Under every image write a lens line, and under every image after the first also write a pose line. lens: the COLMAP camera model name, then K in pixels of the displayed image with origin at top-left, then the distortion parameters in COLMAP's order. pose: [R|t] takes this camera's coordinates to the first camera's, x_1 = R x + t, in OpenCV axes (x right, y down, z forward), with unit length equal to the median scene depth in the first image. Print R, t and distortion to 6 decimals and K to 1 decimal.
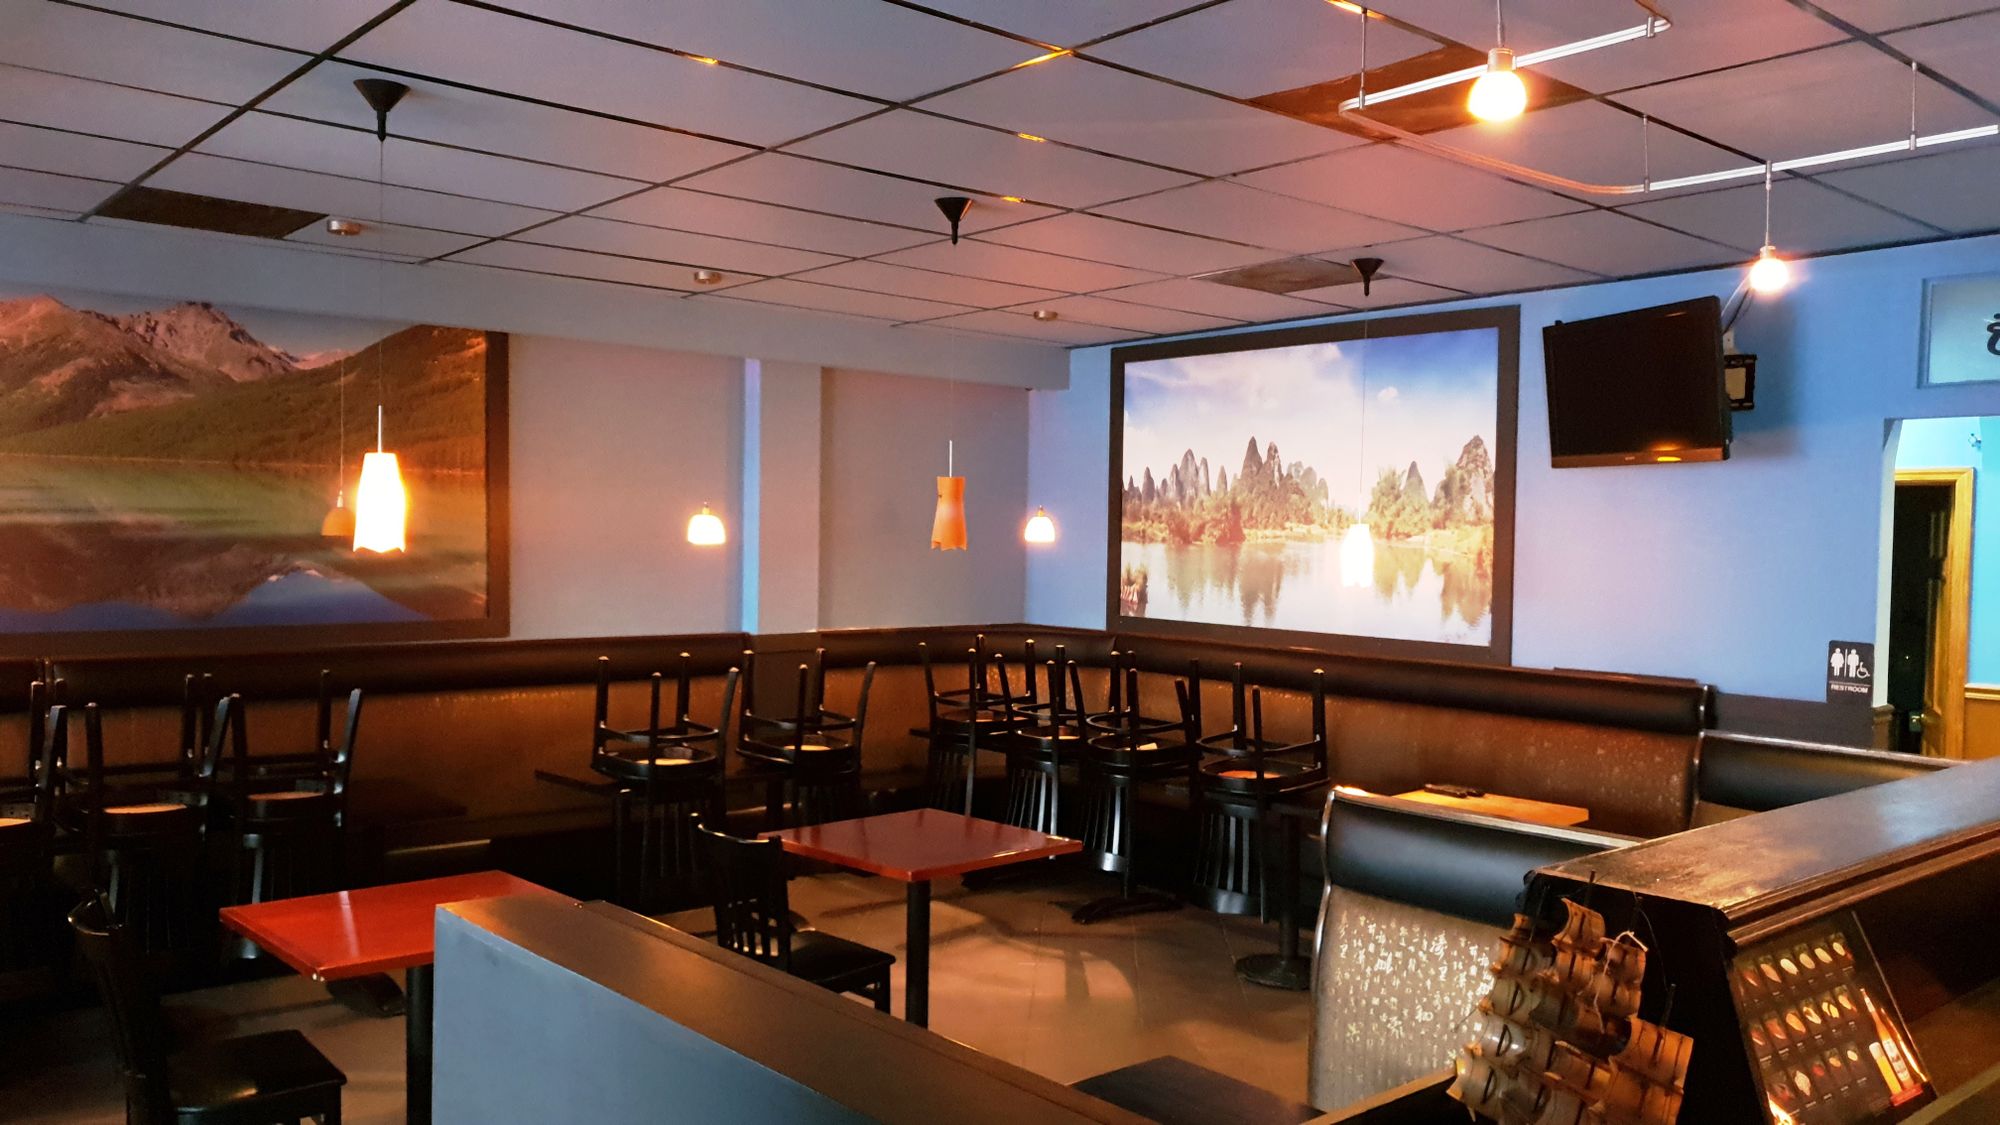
lens RADIAL K [[1579.6, 0, 1004.8], [0, 1579.6, 558.1], [0, 0, 1]] dist [-0.013192, -0.016751]
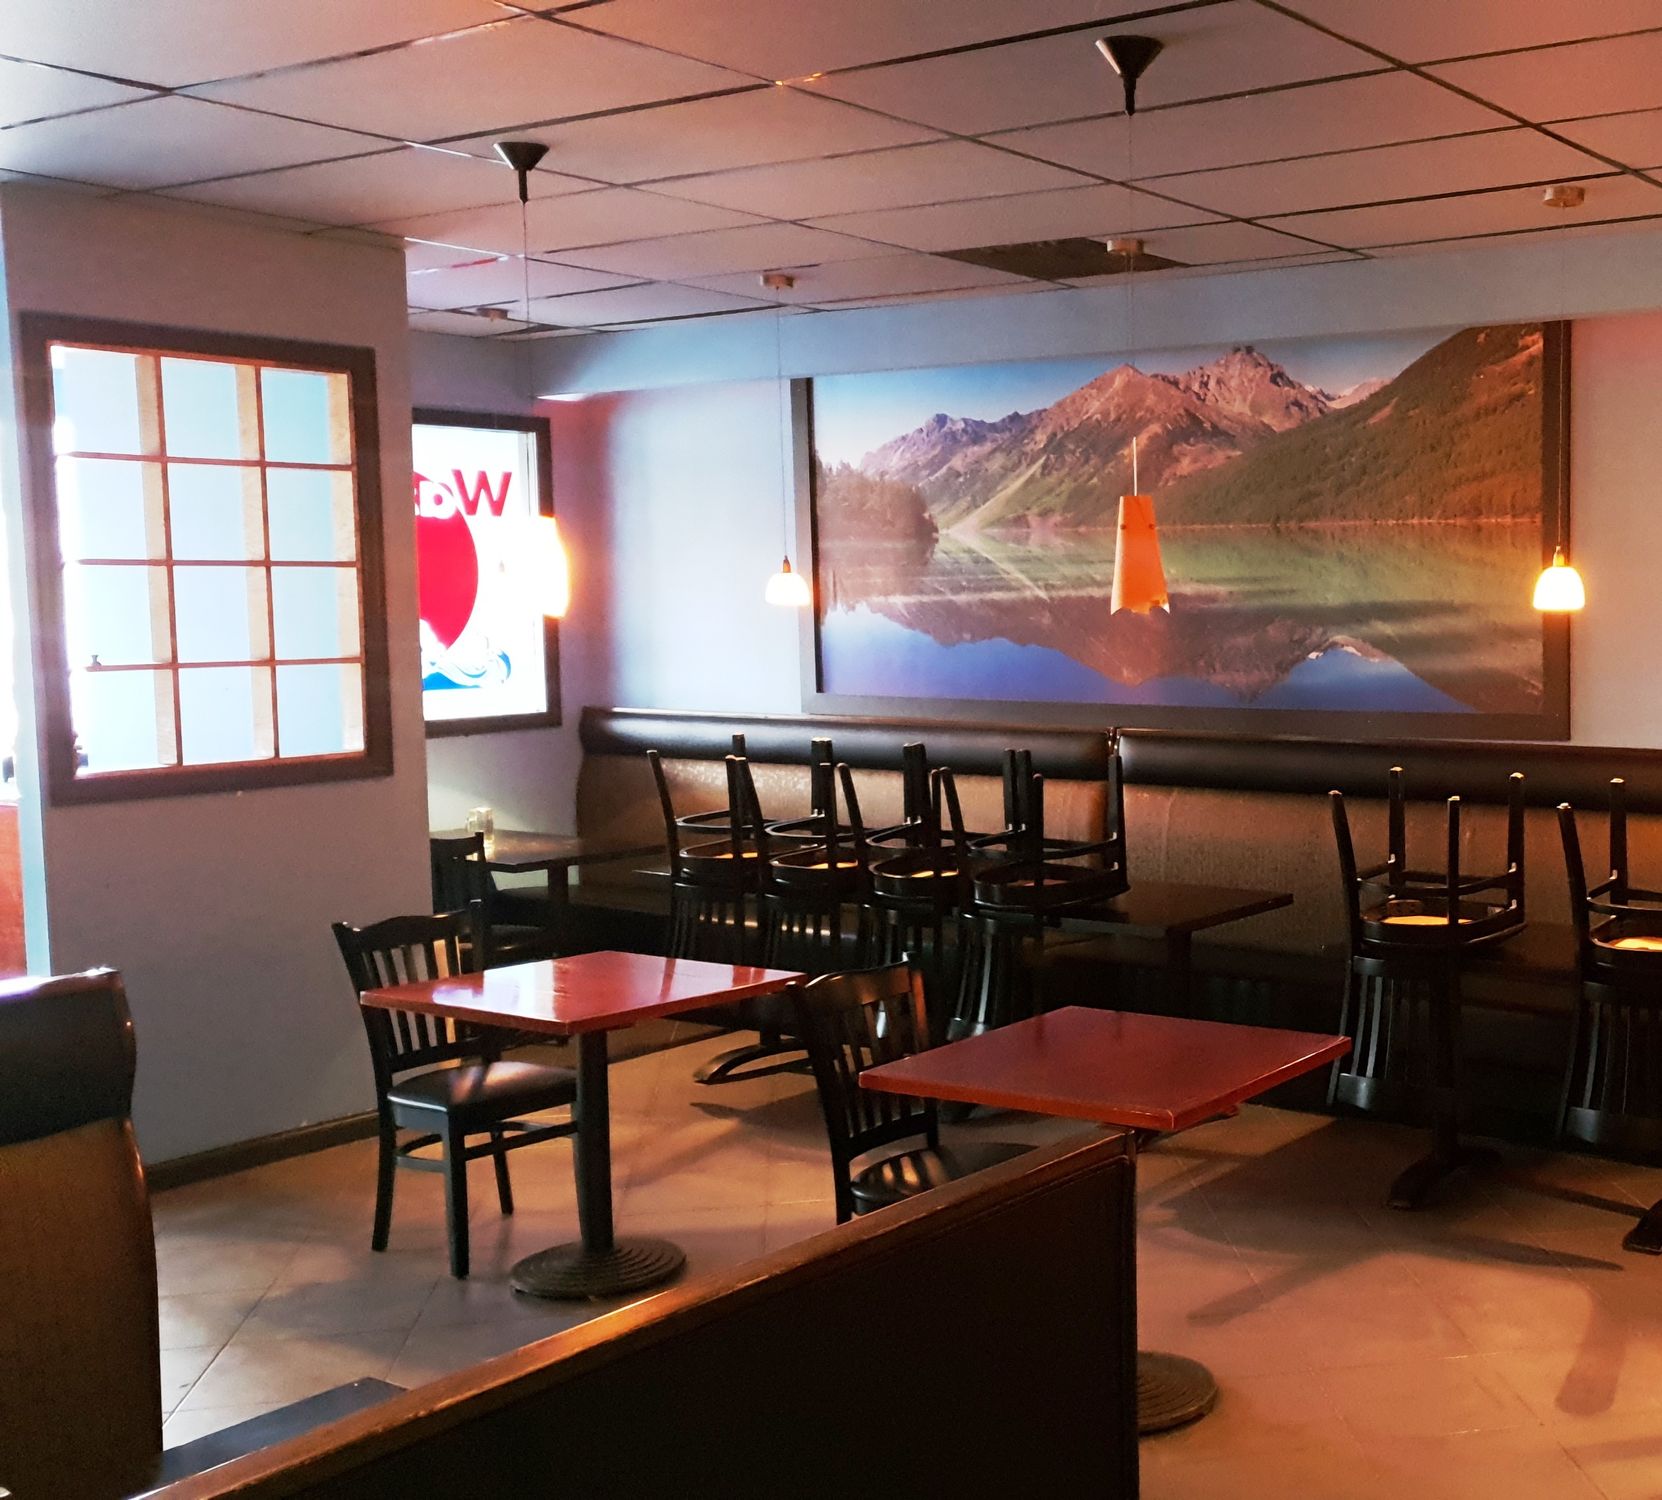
lens RADIAL K [[1831.2, 0, 835.6], [0, 1831.2, 754.2], [0, 0, 1]] dist [0.190115, 0.000000]
pose [[0.329355, 0.070408, -0.941577, 0.430098], [-0.012534, 0.997454, 0.070201, -0.001577], [0.944123, -0.011319, 0.329399, 0.416503]]
